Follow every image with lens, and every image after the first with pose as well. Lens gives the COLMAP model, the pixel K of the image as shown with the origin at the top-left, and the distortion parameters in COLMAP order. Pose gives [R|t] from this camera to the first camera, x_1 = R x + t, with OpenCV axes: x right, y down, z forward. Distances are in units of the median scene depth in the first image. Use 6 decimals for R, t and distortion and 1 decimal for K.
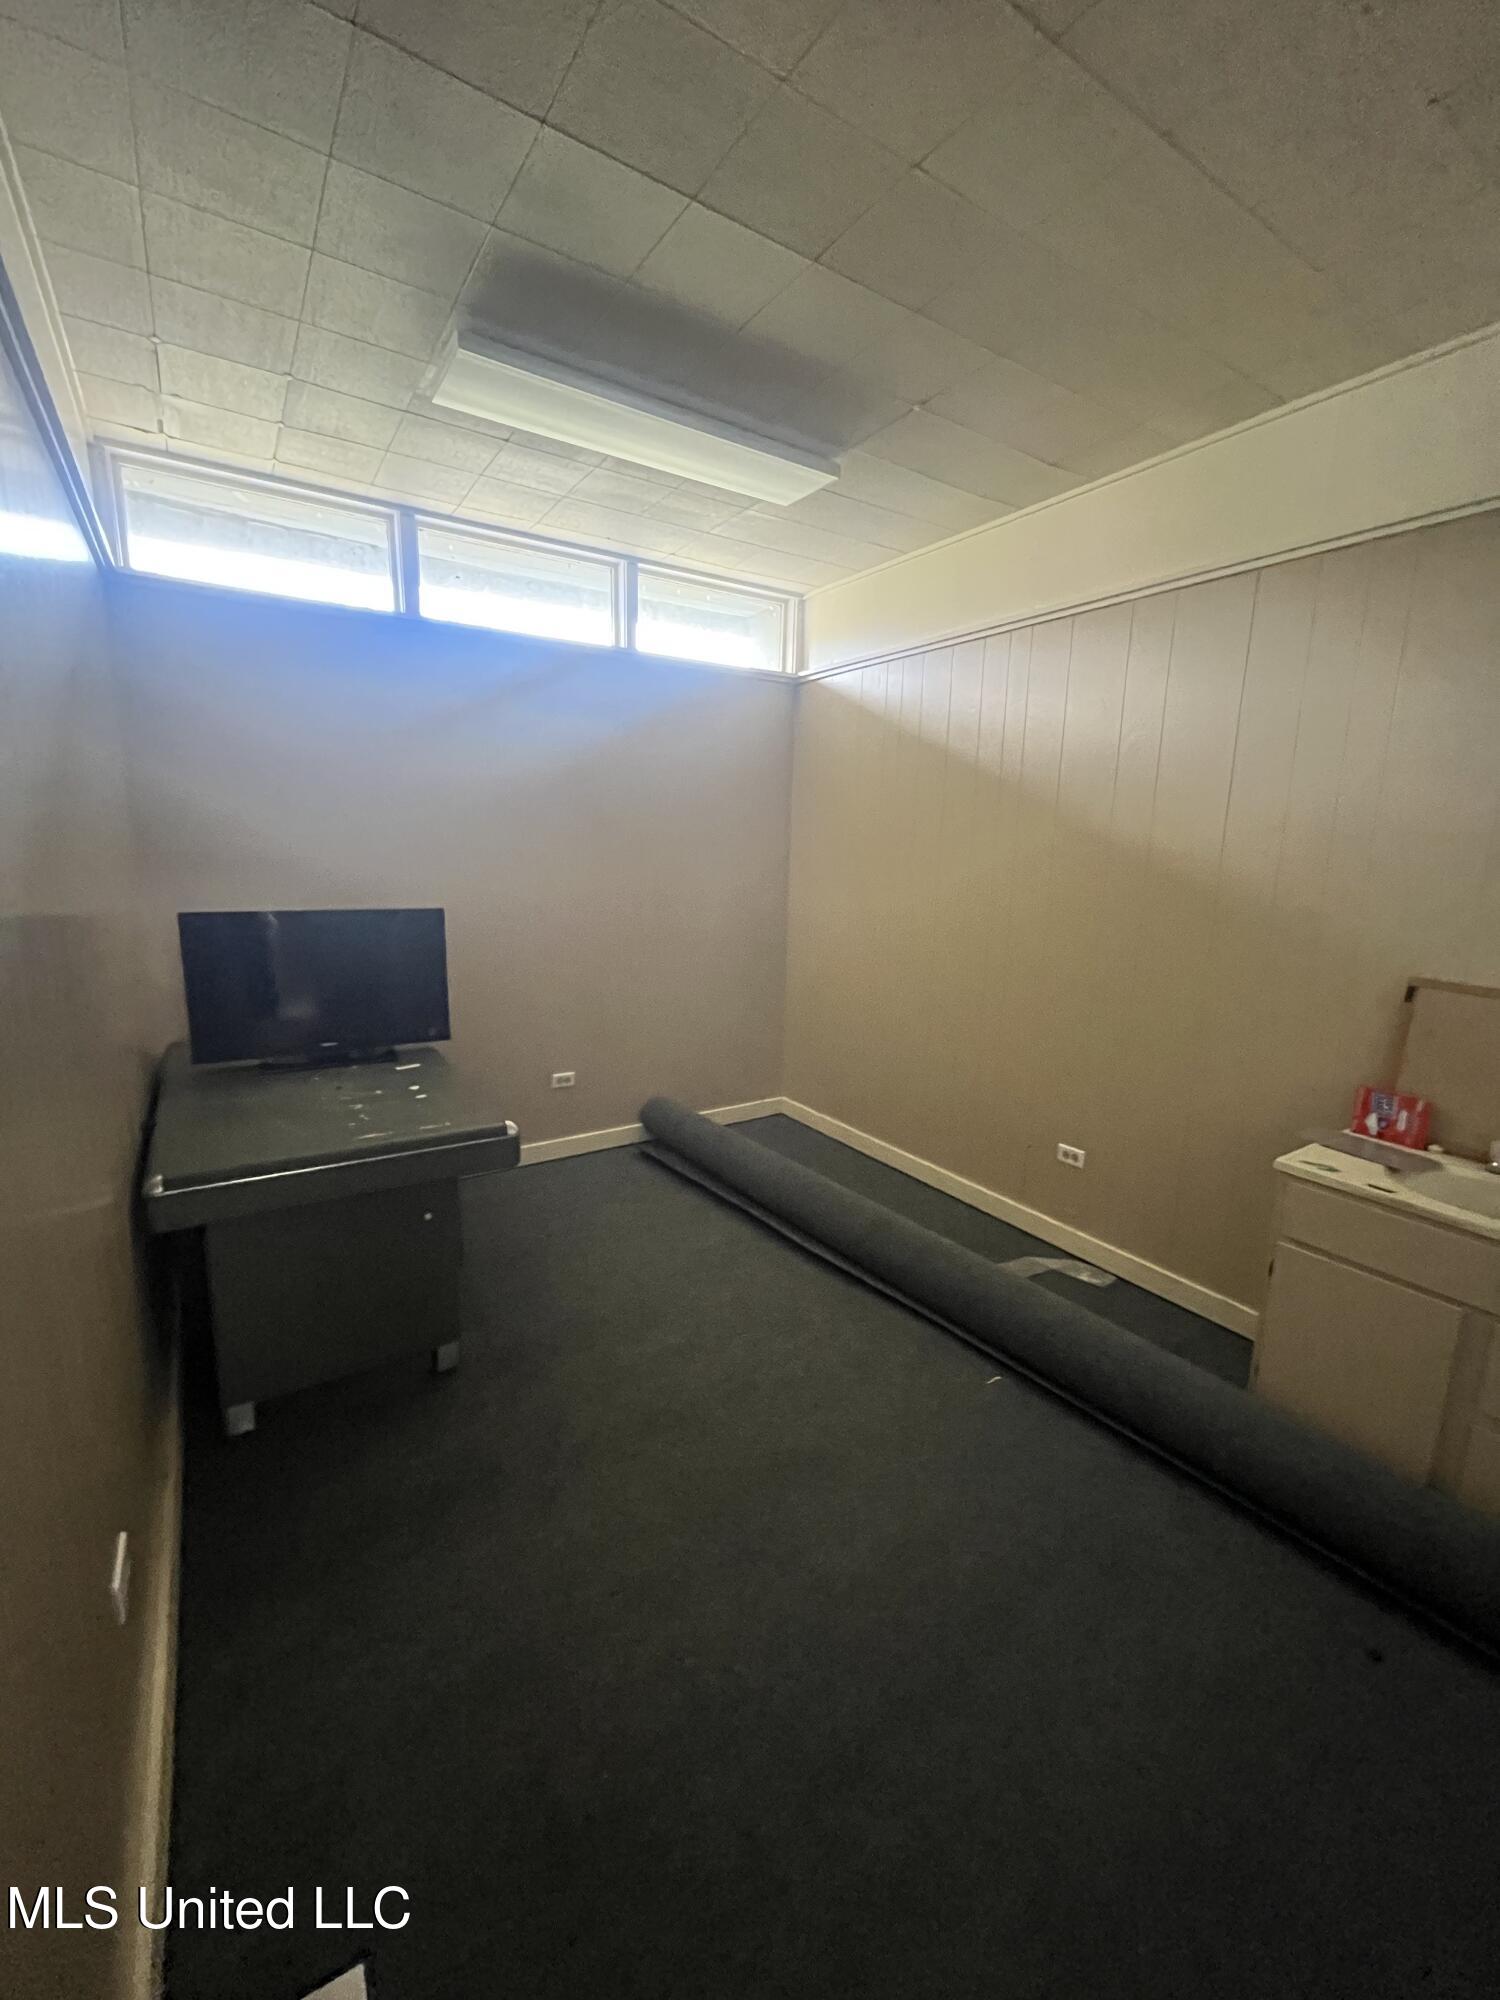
lens RADIAL K [[818.1, 0, 751.4], [0, 818.1, 997.1], [0, 0, 1]] dist [0.000123, 0.000893]
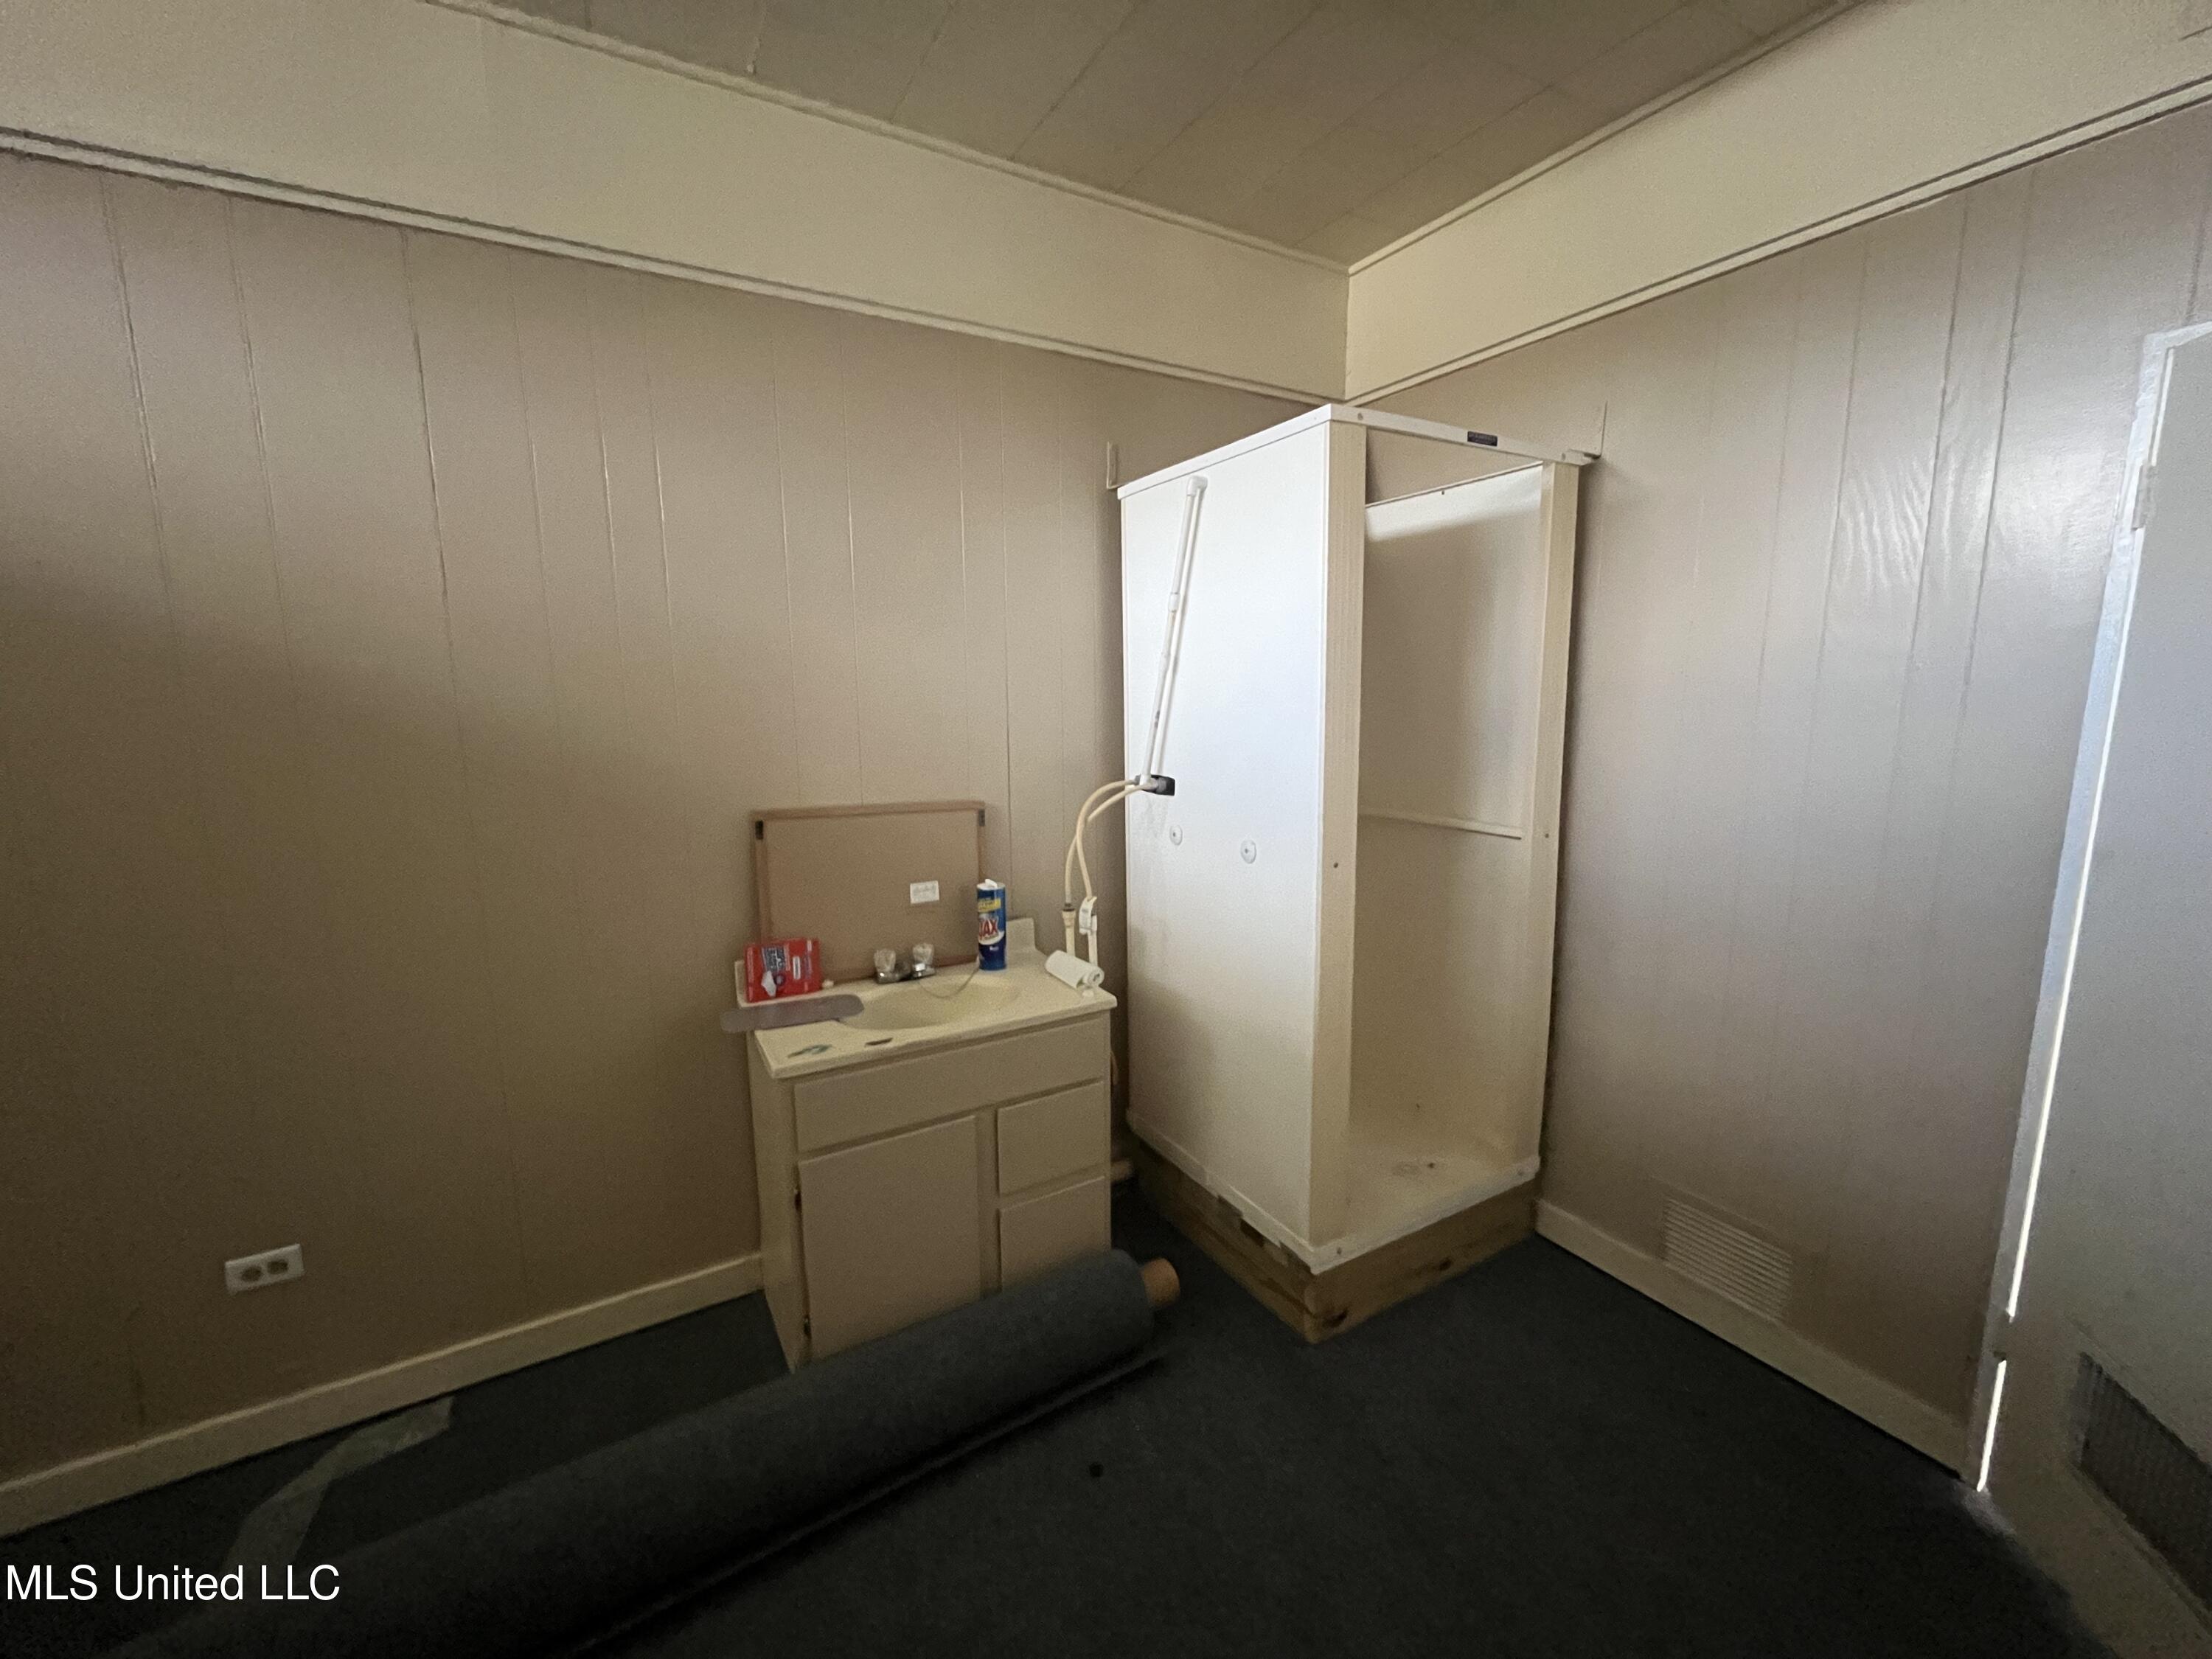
lens RADIAL K [[904.9, 0, 1108.7], [0, 904.9, 831.1], [0, 0, 1]] dist [0.000123, 0.000893]
pose [[0.050202, -0.181837, 0.982046, -0.131803], [0.191867, 0.966727, 0.169193, -0.095946], [-0.980136, 0.179928, 0.083420, 0.554824]]
